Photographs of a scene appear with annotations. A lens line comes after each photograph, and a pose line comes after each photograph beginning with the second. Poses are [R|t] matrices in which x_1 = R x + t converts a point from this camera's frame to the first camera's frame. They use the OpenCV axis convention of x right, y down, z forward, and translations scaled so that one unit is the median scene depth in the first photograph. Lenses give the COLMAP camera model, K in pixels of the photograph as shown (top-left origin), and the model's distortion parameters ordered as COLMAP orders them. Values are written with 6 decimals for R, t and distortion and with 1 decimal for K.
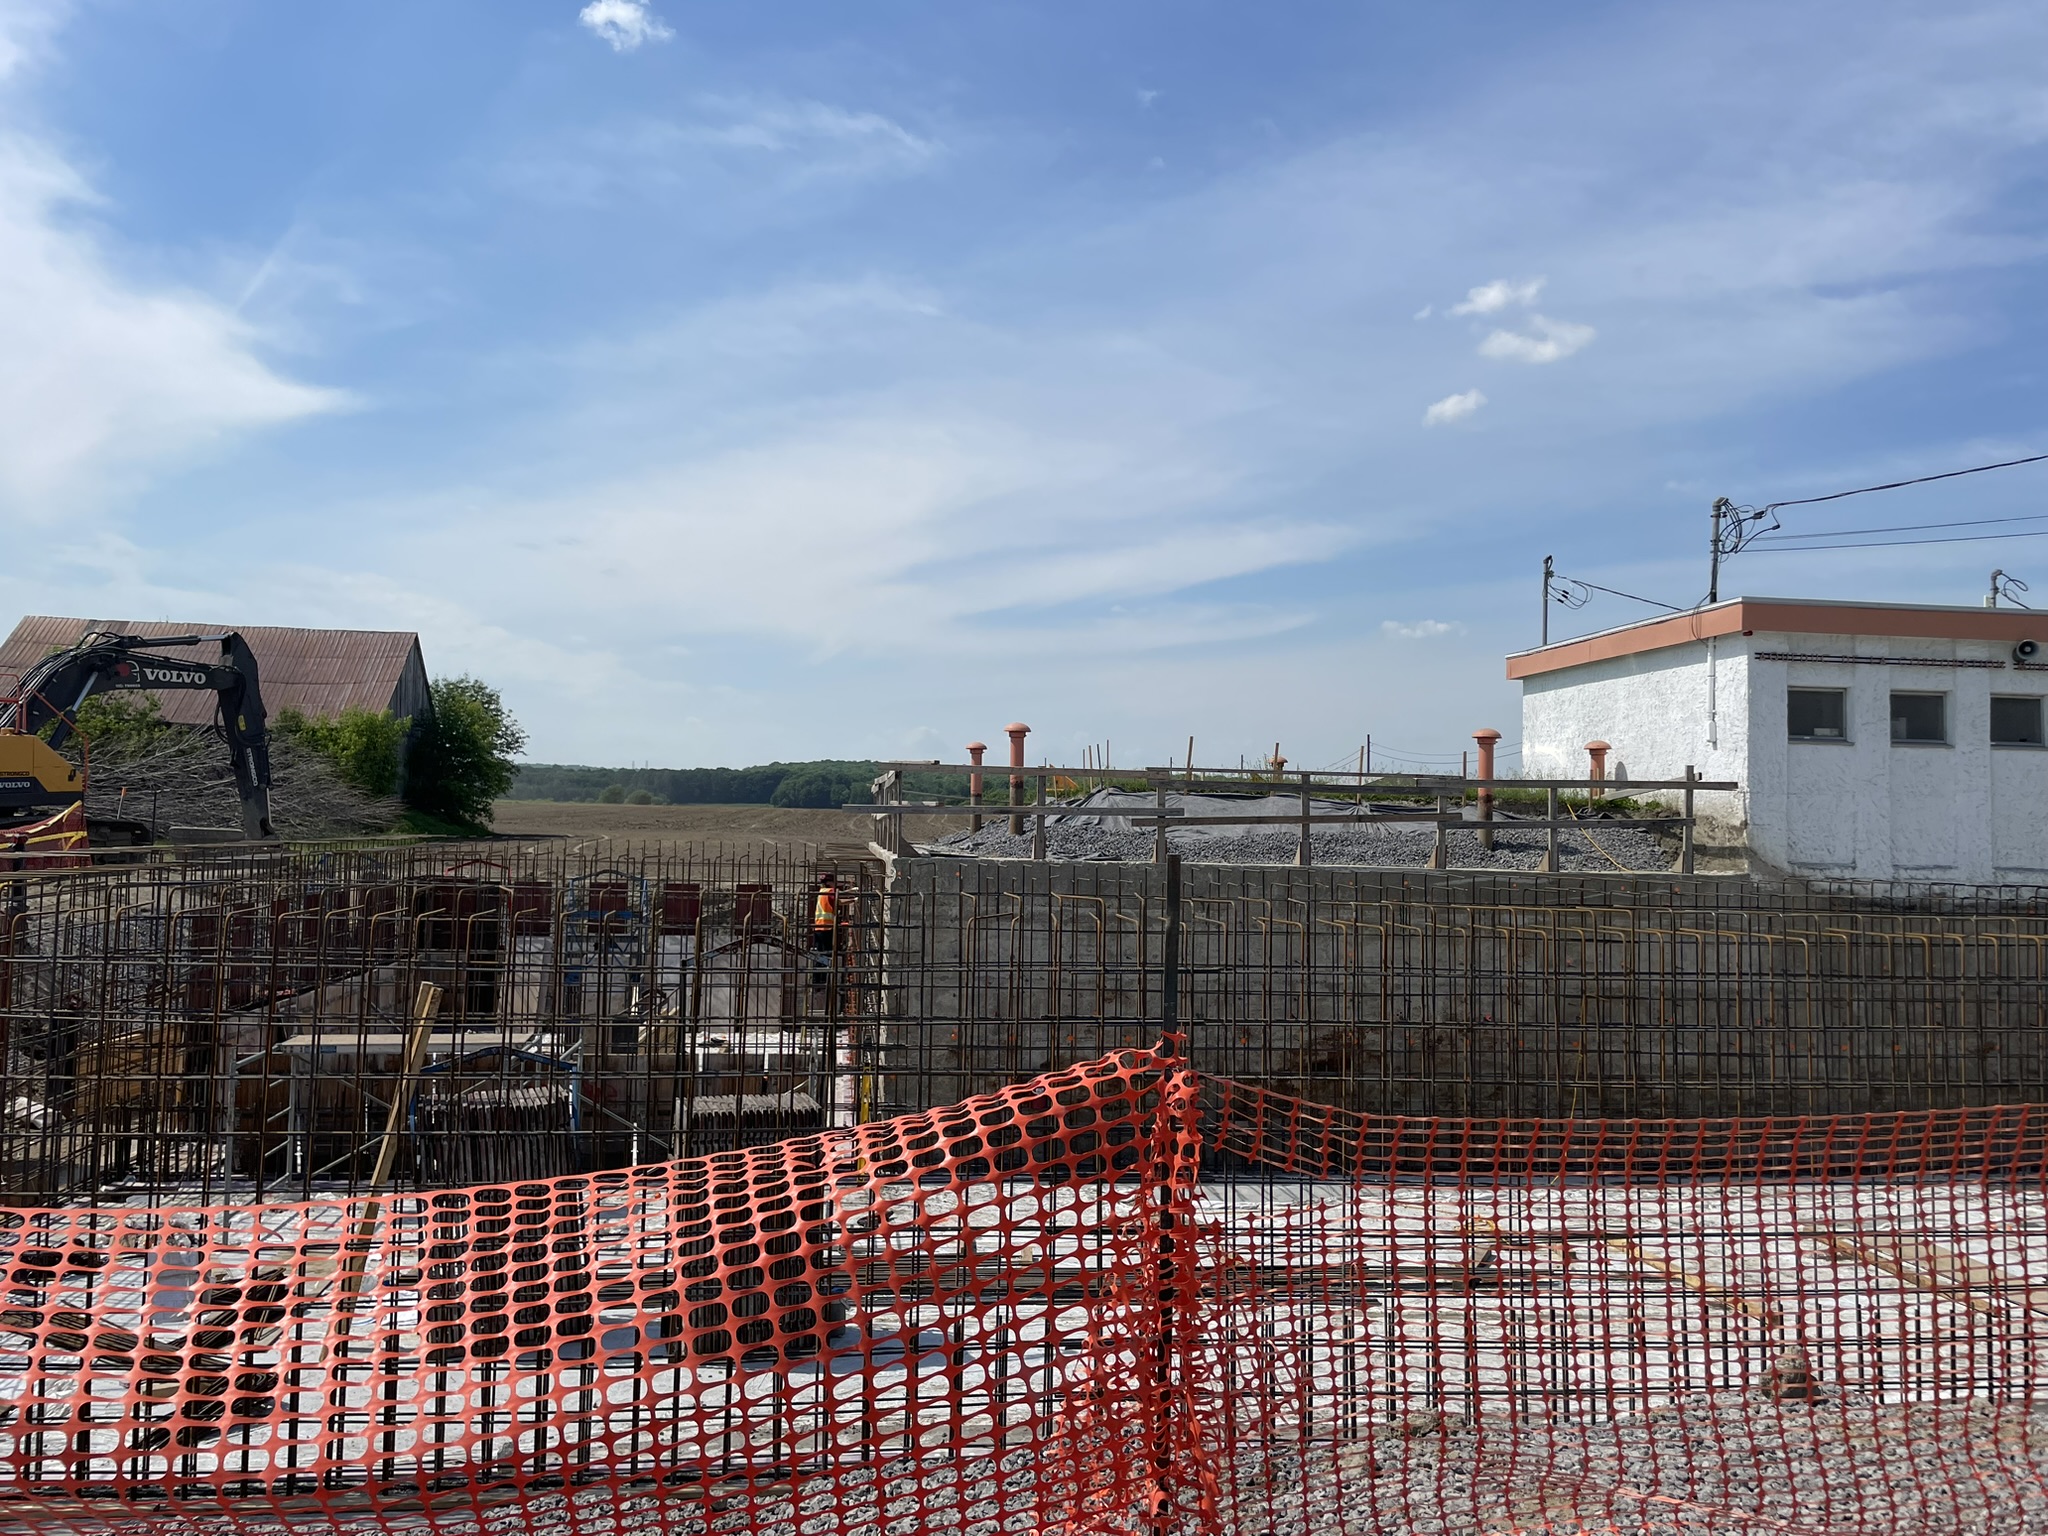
lens RADIAL K [[1568.9, 0, 1024.0], [0, 1568.9, 768.0], [0, 0, 1]] dist [0.063551, -0.052079]
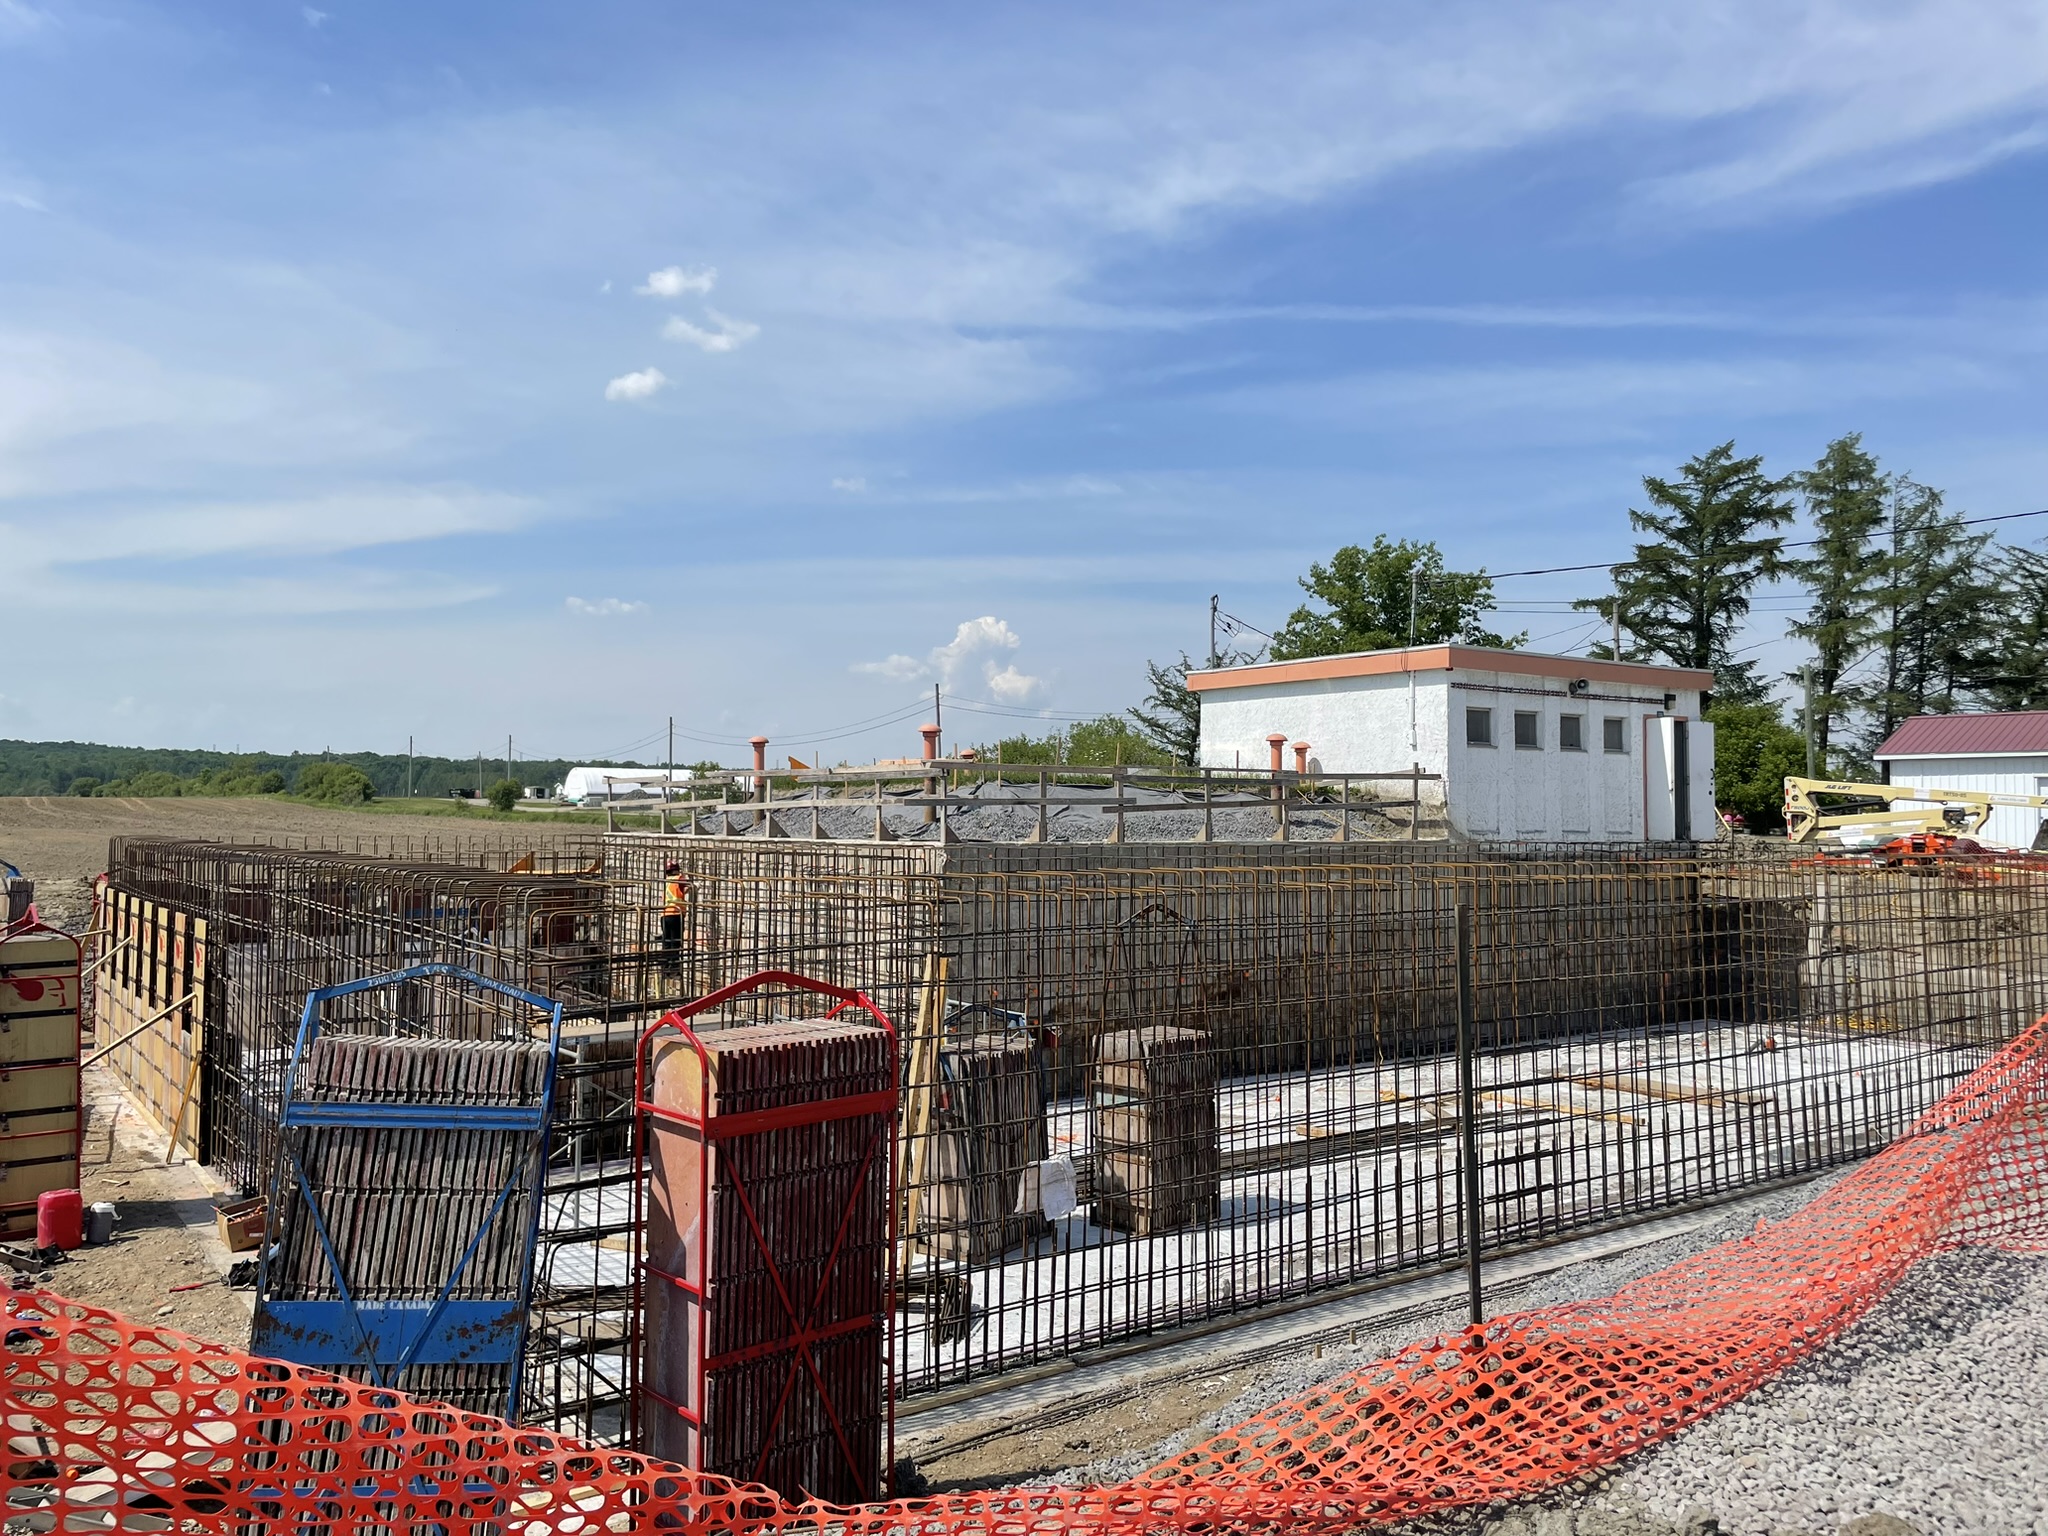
lens RADIAL K [[1568.9, 0, 1024.0], [0, 1568.9, 768.0], [0, 0, 1]] dist [0.063551, -0.052079]
pose [[0.864278, -0.002716, 0.503006, -0.557262], [-0.004602, 0.999901, 0.013306, -0.013086], [-0.502993, -0.013815, 0.864180, -0.024028]]
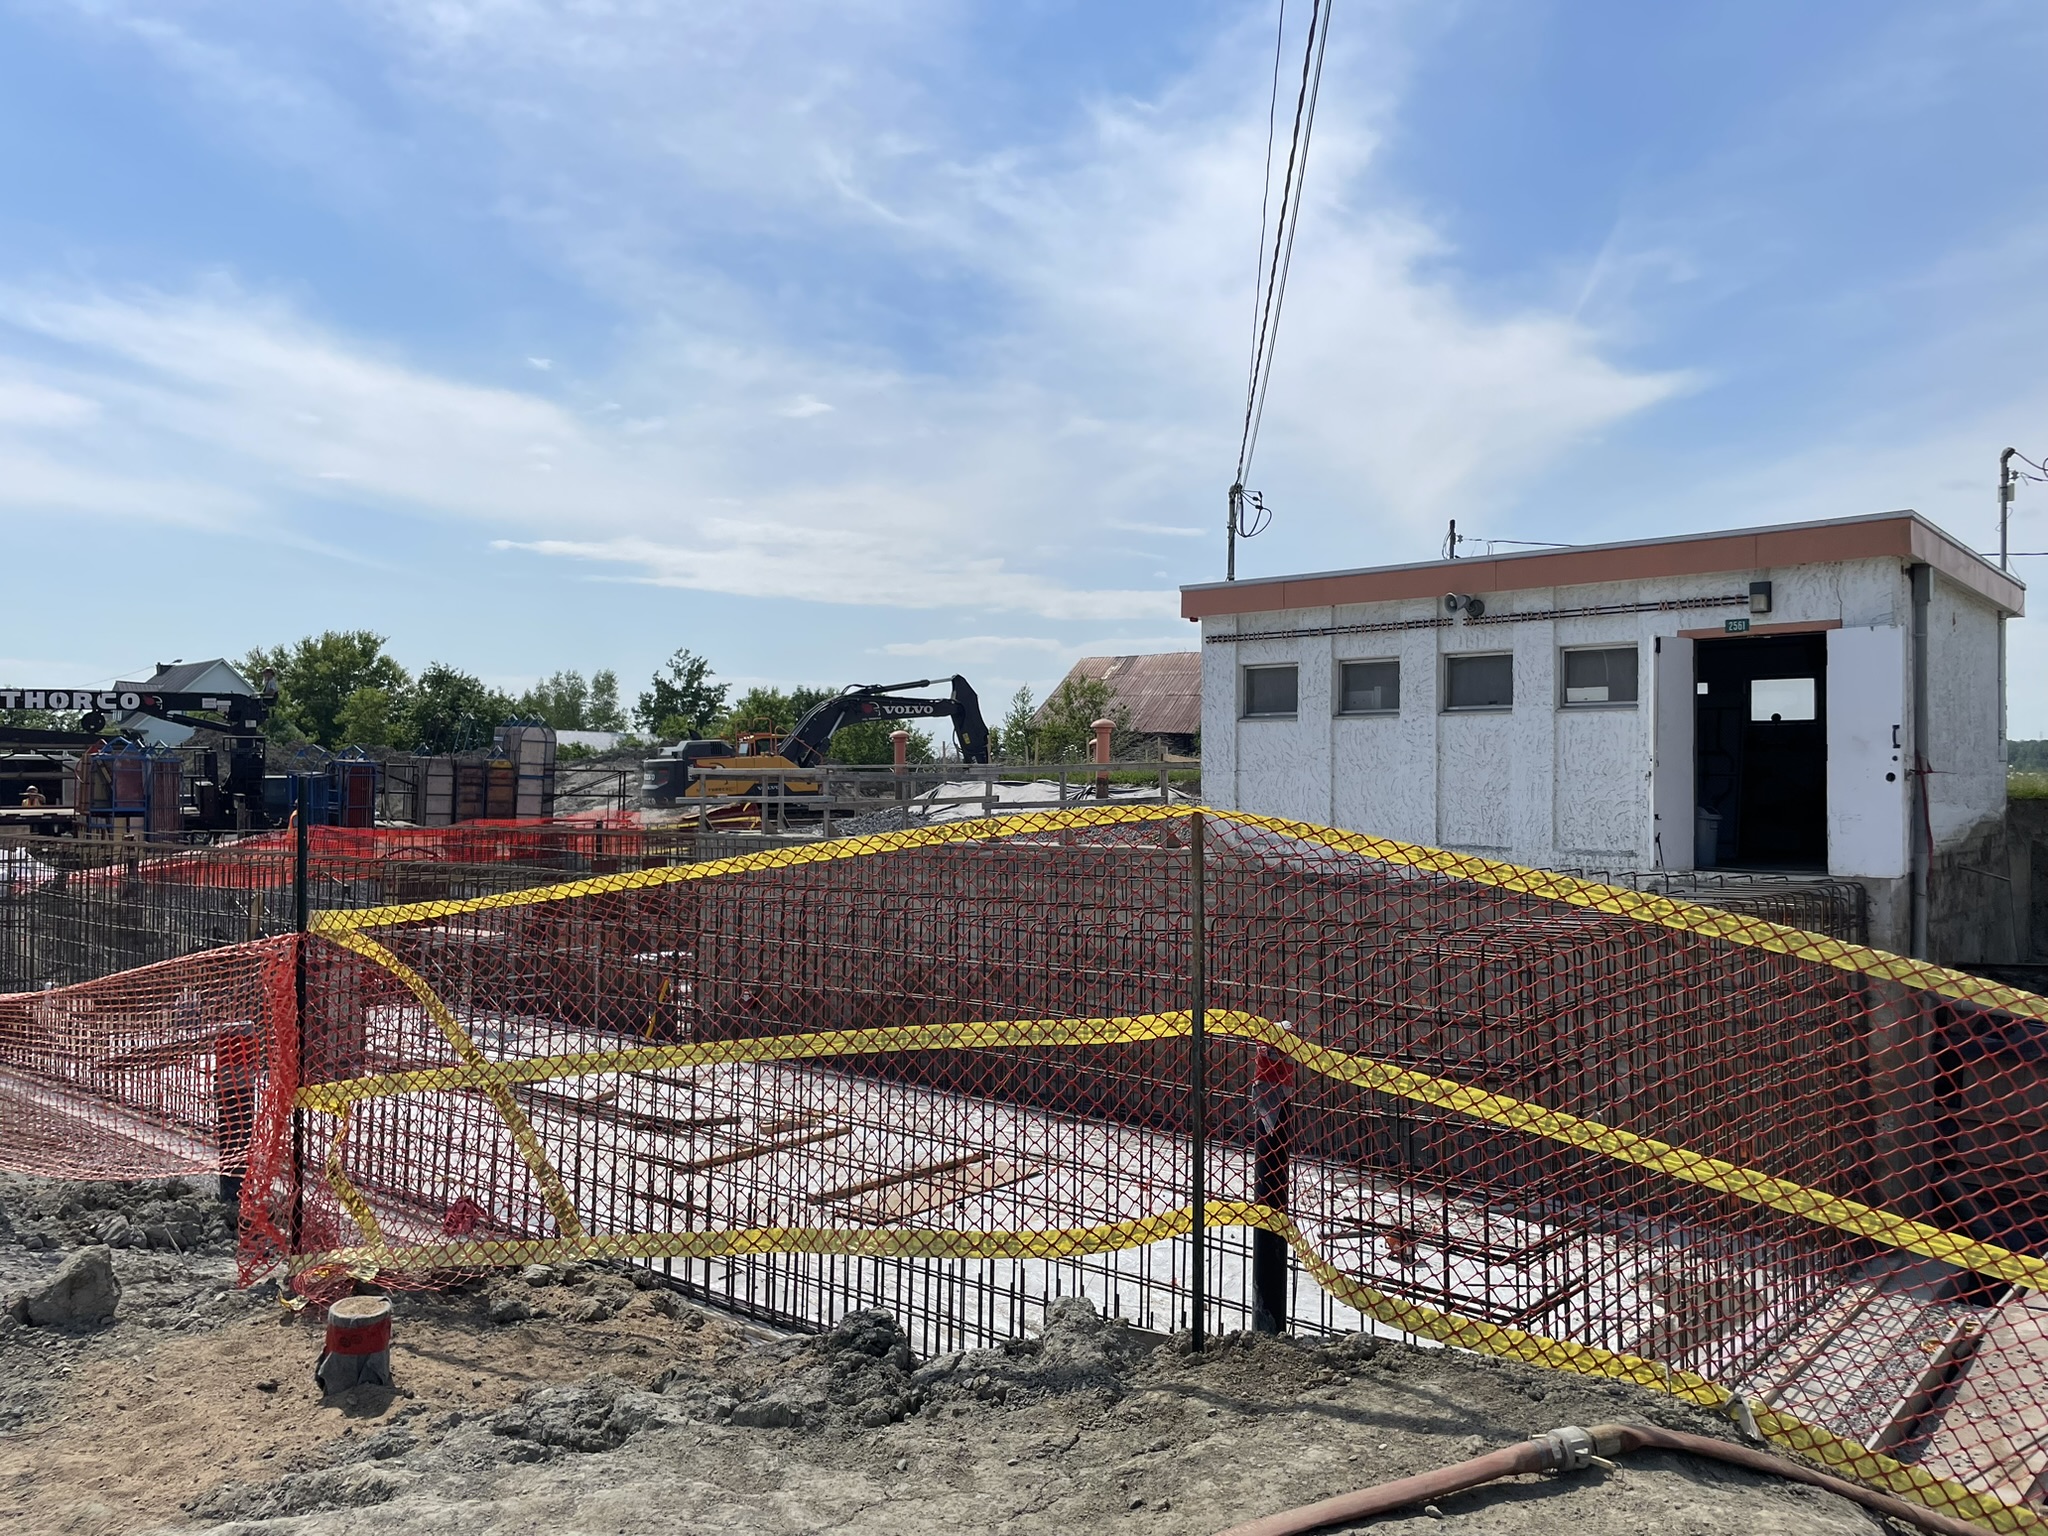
lens RADIAL K [[1573.8, 0, 1024.0], [0, 1573.8, 768.0], [0, 0, 1]] dist [0.079139, 0.005428]
pose [[0.672213, -0.030655, -0.739723, 1.098972], [0.038695, 0.999232, -0.006246, 0.014540], [0.739346, -0.024425, 0.672883, 0.206481]]
